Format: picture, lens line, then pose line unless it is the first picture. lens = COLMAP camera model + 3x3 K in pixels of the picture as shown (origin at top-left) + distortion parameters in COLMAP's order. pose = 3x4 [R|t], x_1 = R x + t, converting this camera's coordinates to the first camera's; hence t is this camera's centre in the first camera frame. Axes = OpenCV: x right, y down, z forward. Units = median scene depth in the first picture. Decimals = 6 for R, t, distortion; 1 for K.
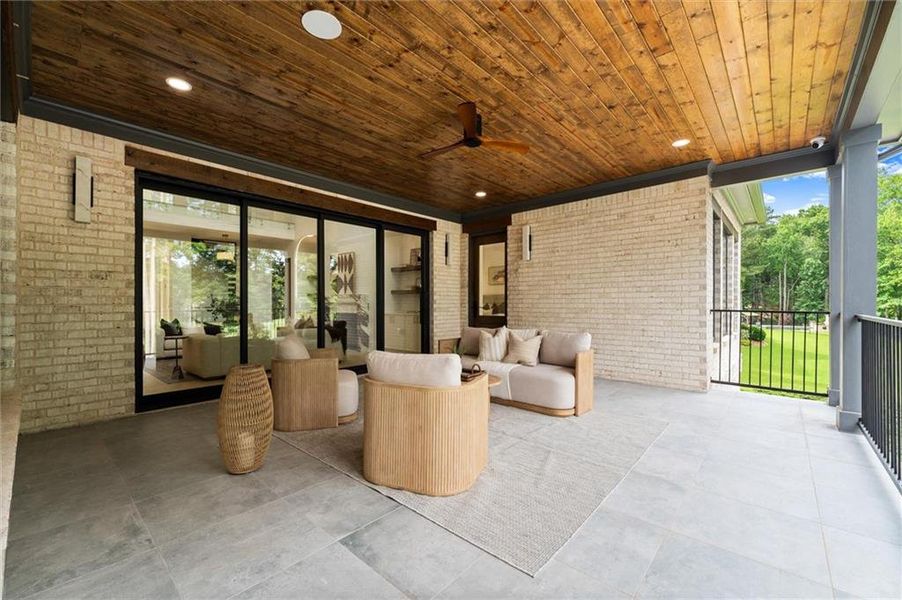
lens RADIAL K [[373.3, 0, 450.6], [0, 373.3, 304.5], [0, 0, 1]] dist [-0.000218, -0.000041]
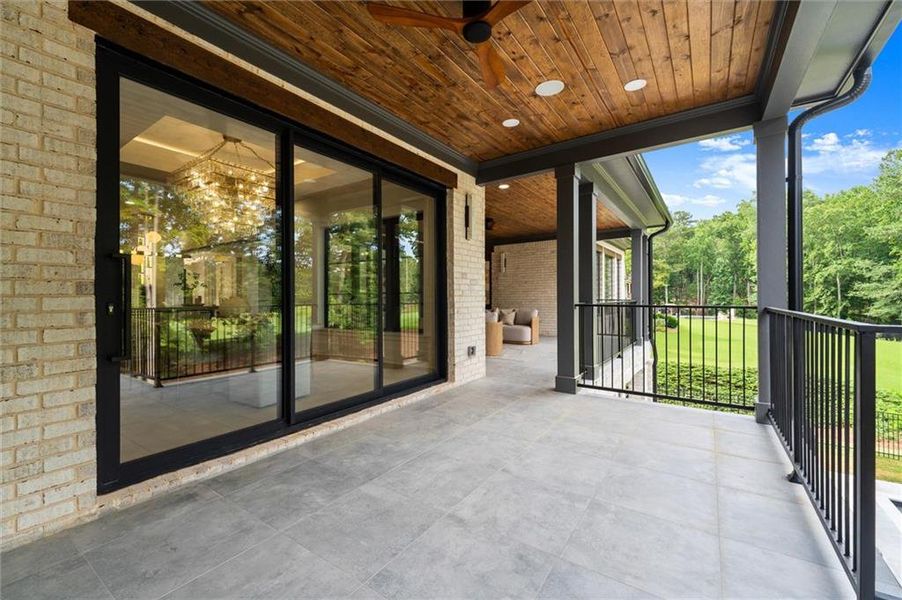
lens RADIAL K [[376.0, 0, 449.2], [0, 376.0, 297.6], [0, 0, 1]] dist [0.000866, 0.000108]
pose [[0.992200, -0.005115, 0.124554, -0.275056], [0.005800, 0.999970, -0.005136, 0.008636], [-0.124524, 0.005818, 0.992200, -0.745777]]
